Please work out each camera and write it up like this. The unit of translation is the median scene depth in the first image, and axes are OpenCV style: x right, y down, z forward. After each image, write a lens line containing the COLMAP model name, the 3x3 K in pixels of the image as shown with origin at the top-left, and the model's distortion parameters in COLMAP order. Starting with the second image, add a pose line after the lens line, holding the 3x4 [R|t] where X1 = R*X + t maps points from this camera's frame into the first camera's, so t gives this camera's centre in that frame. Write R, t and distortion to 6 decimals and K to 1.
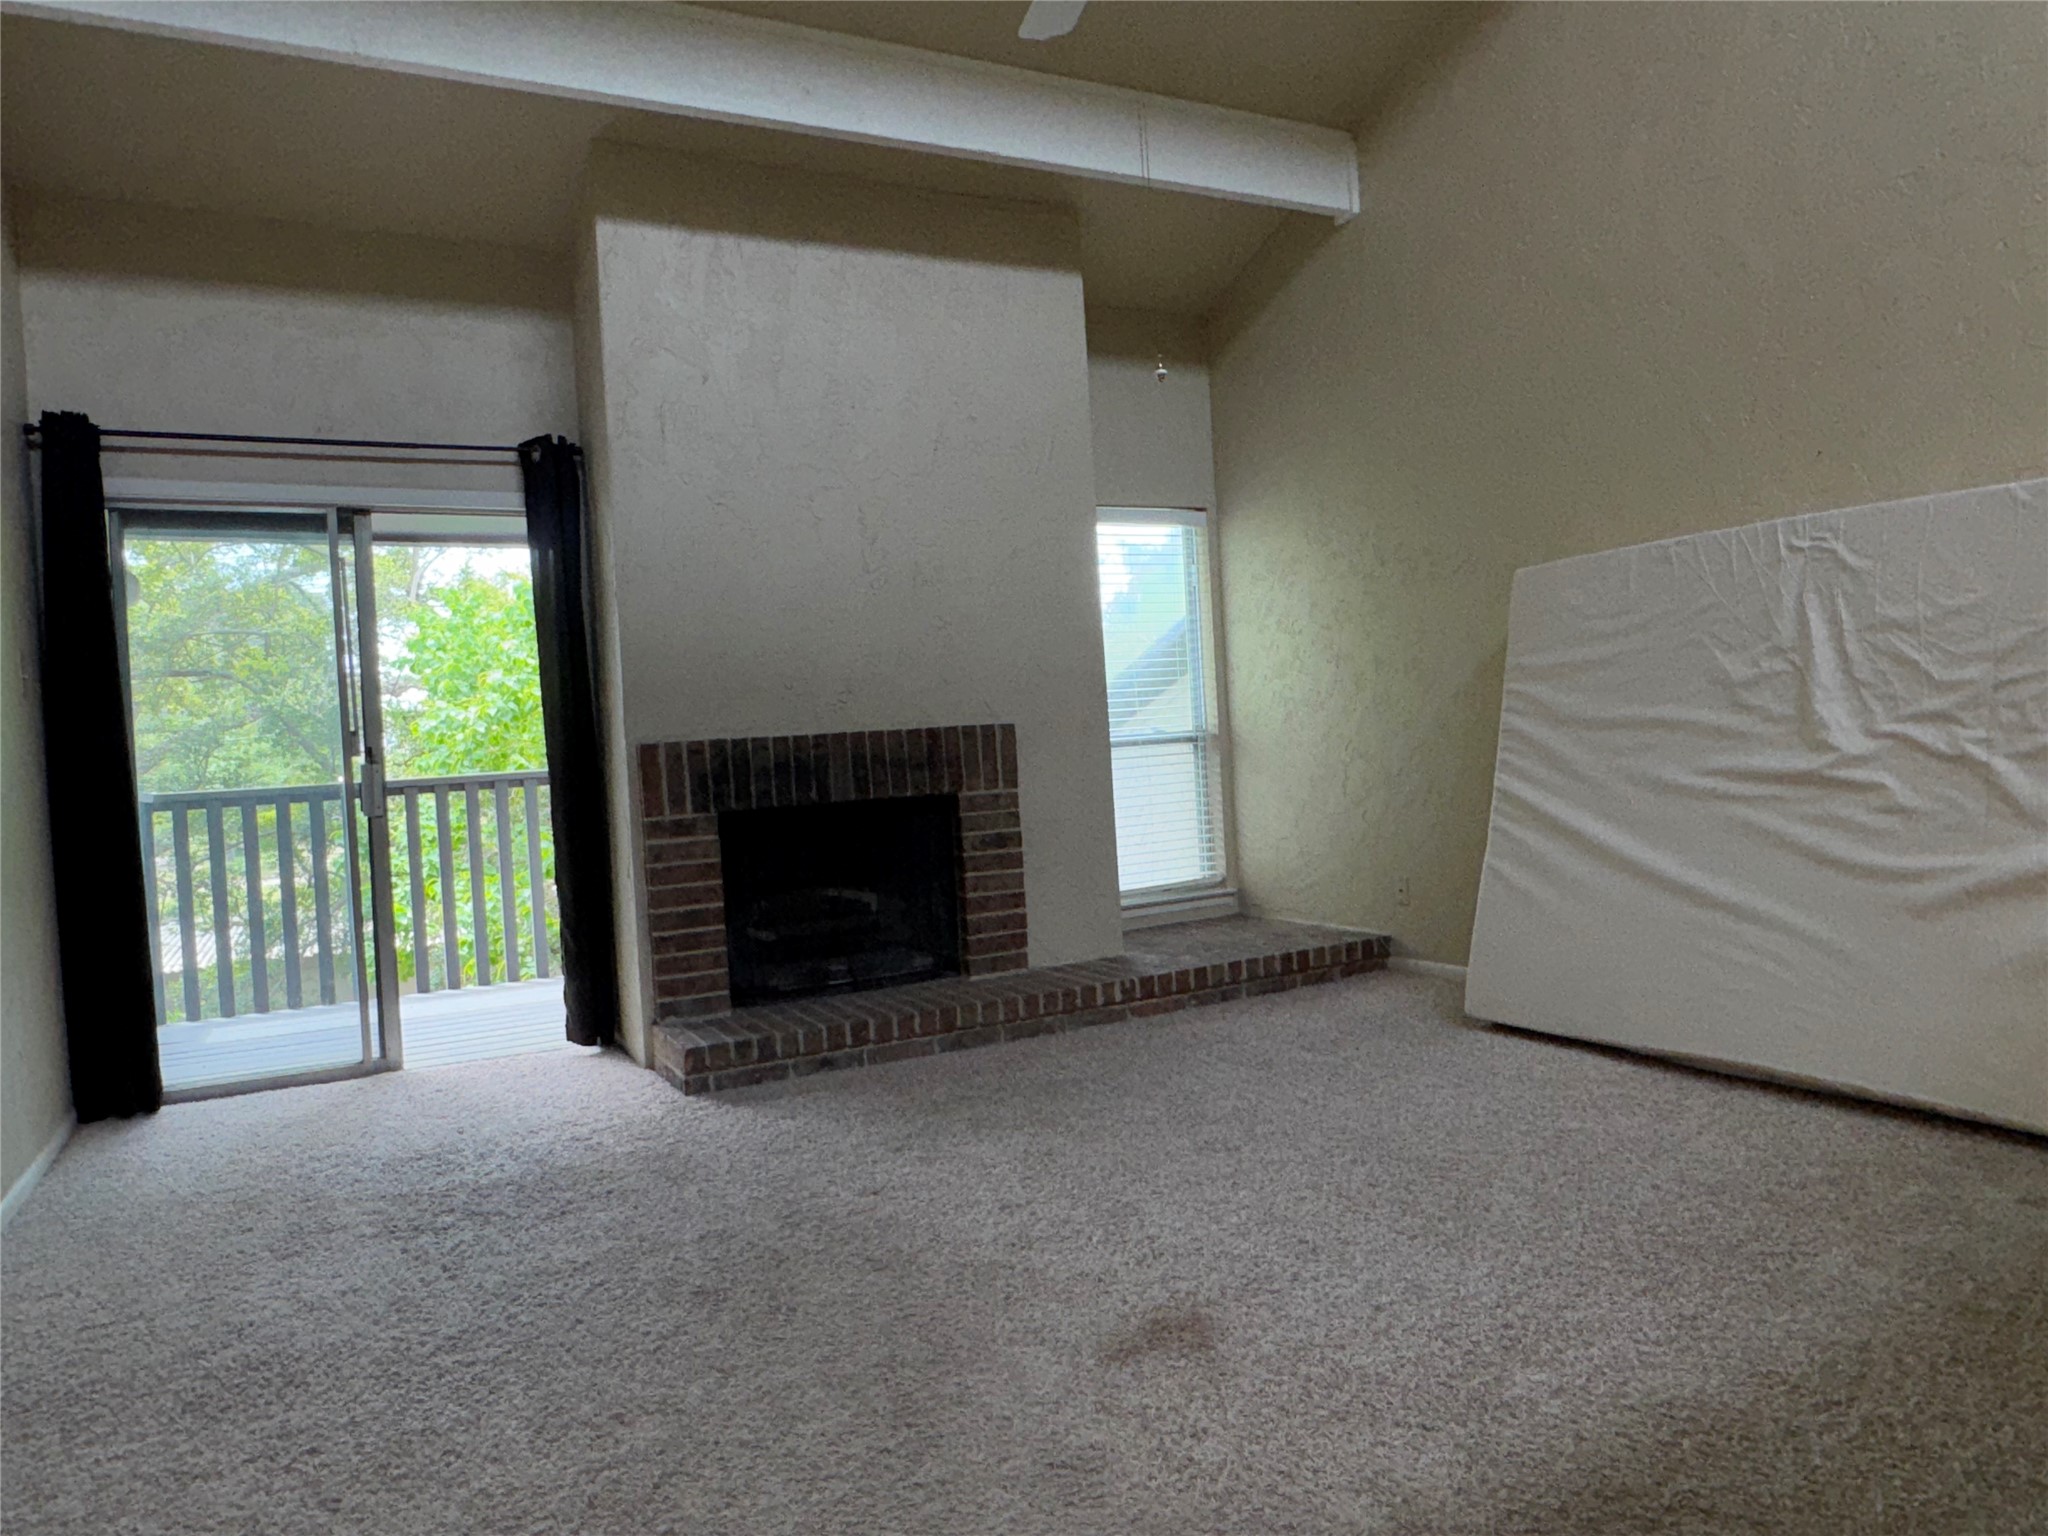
lens RADIAL K [[1360.1, 0, 1026.2], [0, 1360.1, 767.4], [0, 0, 1]] dist [0.000111, -0.000008]
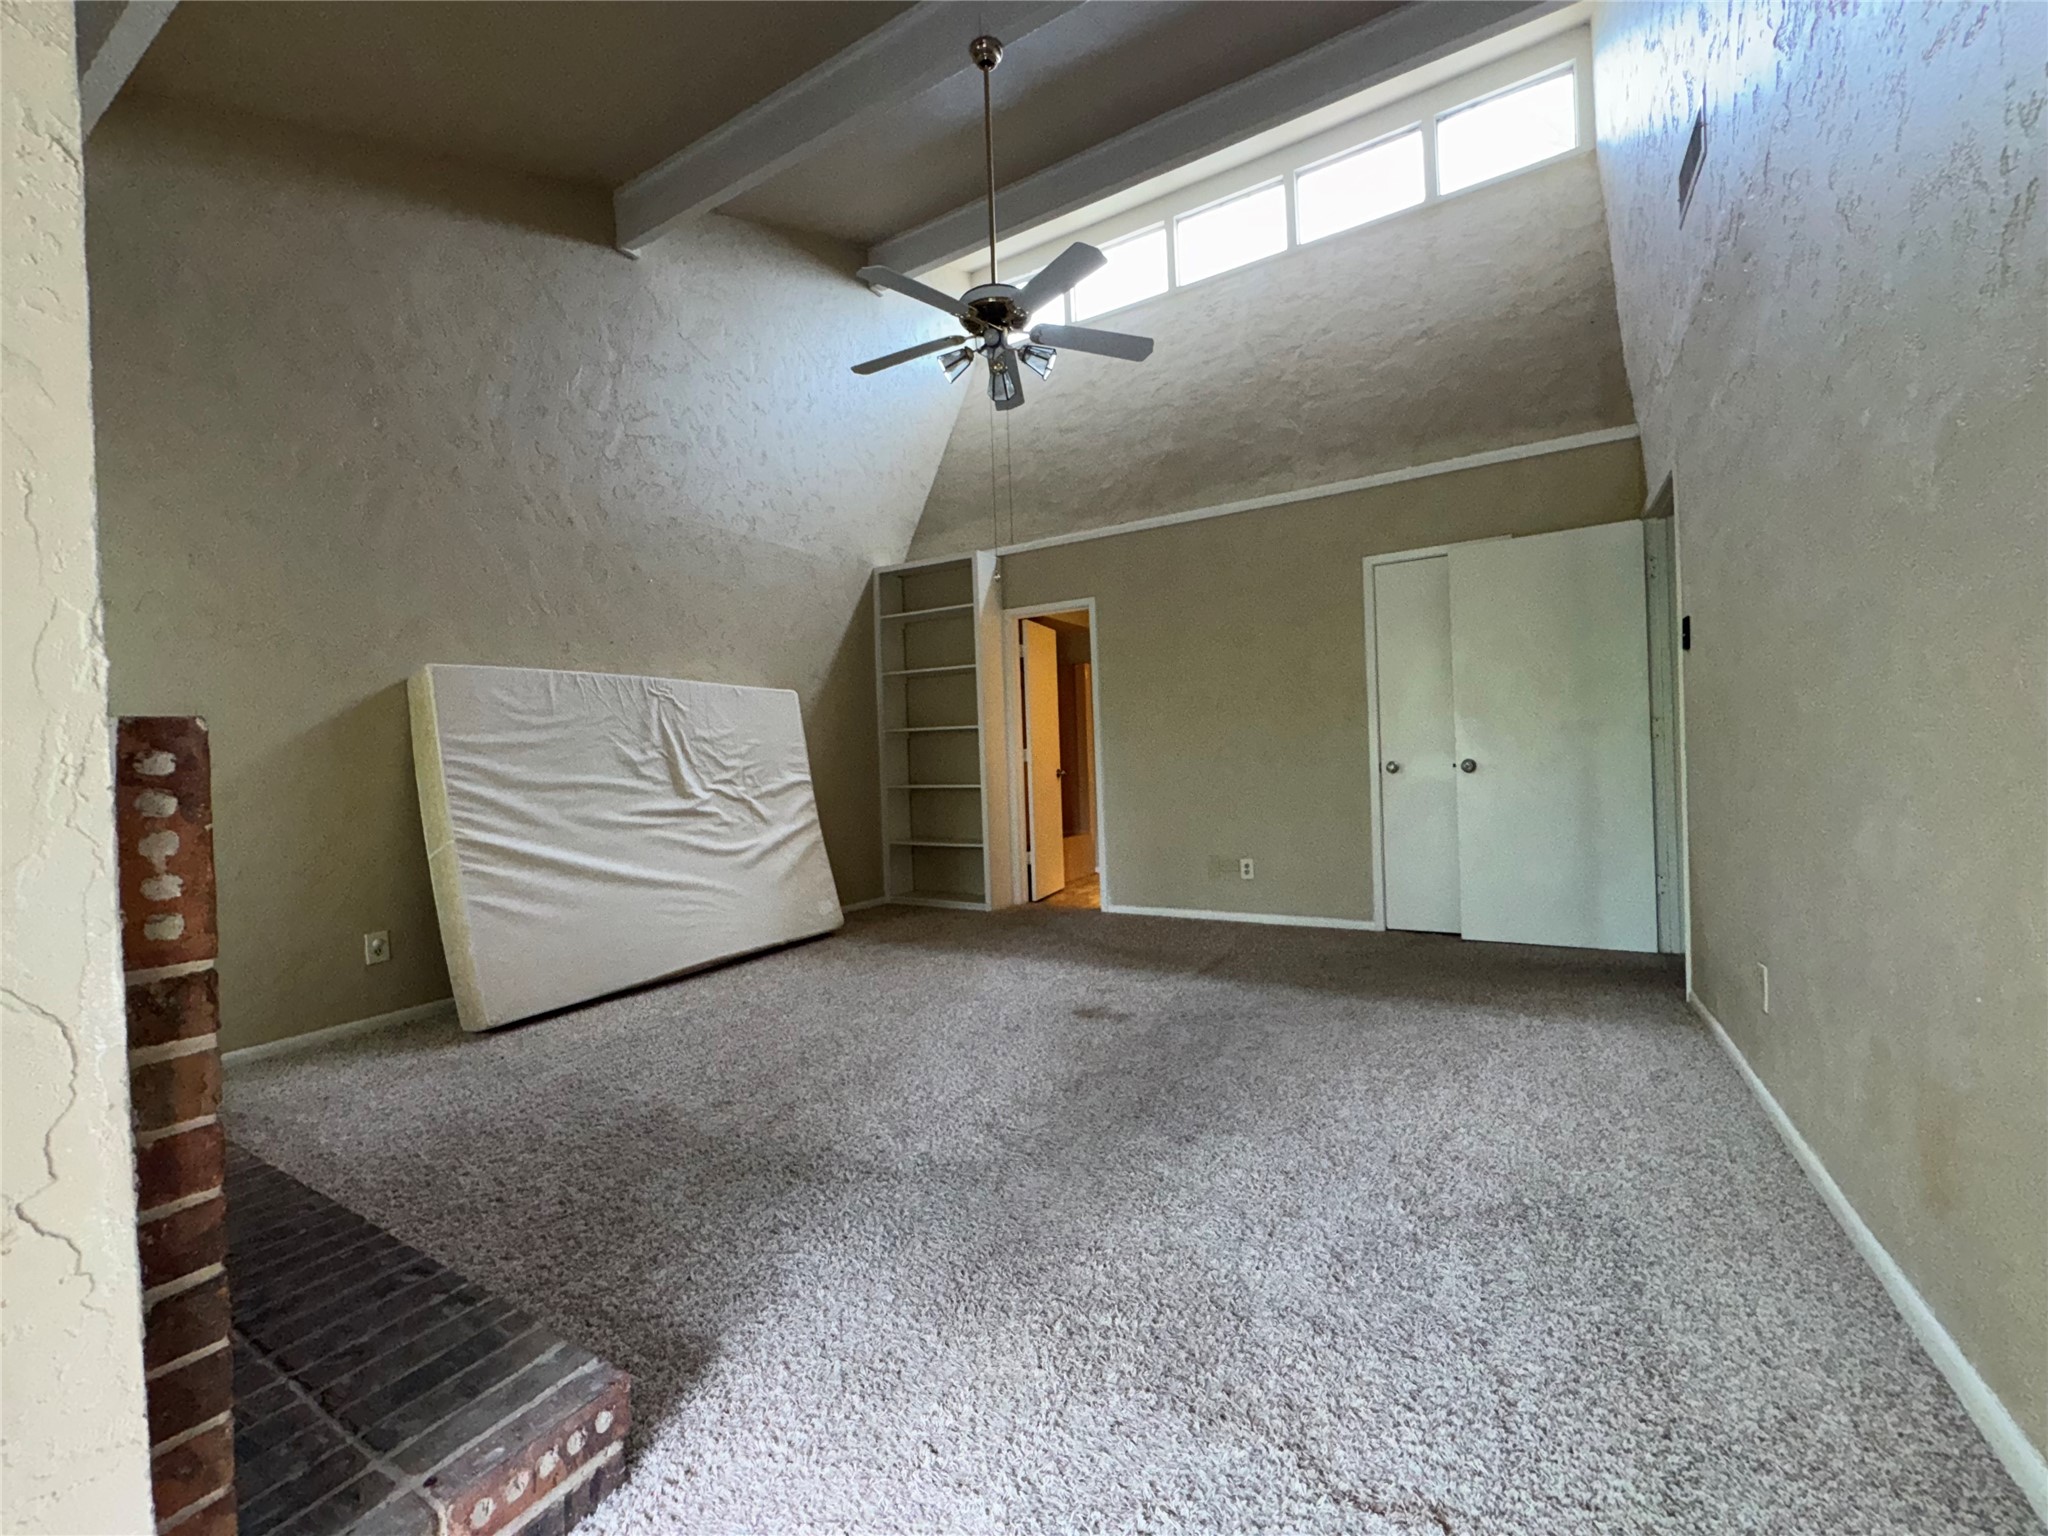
lens RADIAL K [[820.0, 0, 1023.3], [0, 820.0, 764.1], [0, 0, 1]] dist [0.000290, 0.000008]
pose [[-0.551529, 0.069756, 0.831234, -0.684967], [0.081555, 0.996232, -0.029490, 0.013236], [-0.830159, 0.051527, -0.555140, 1.242626]]
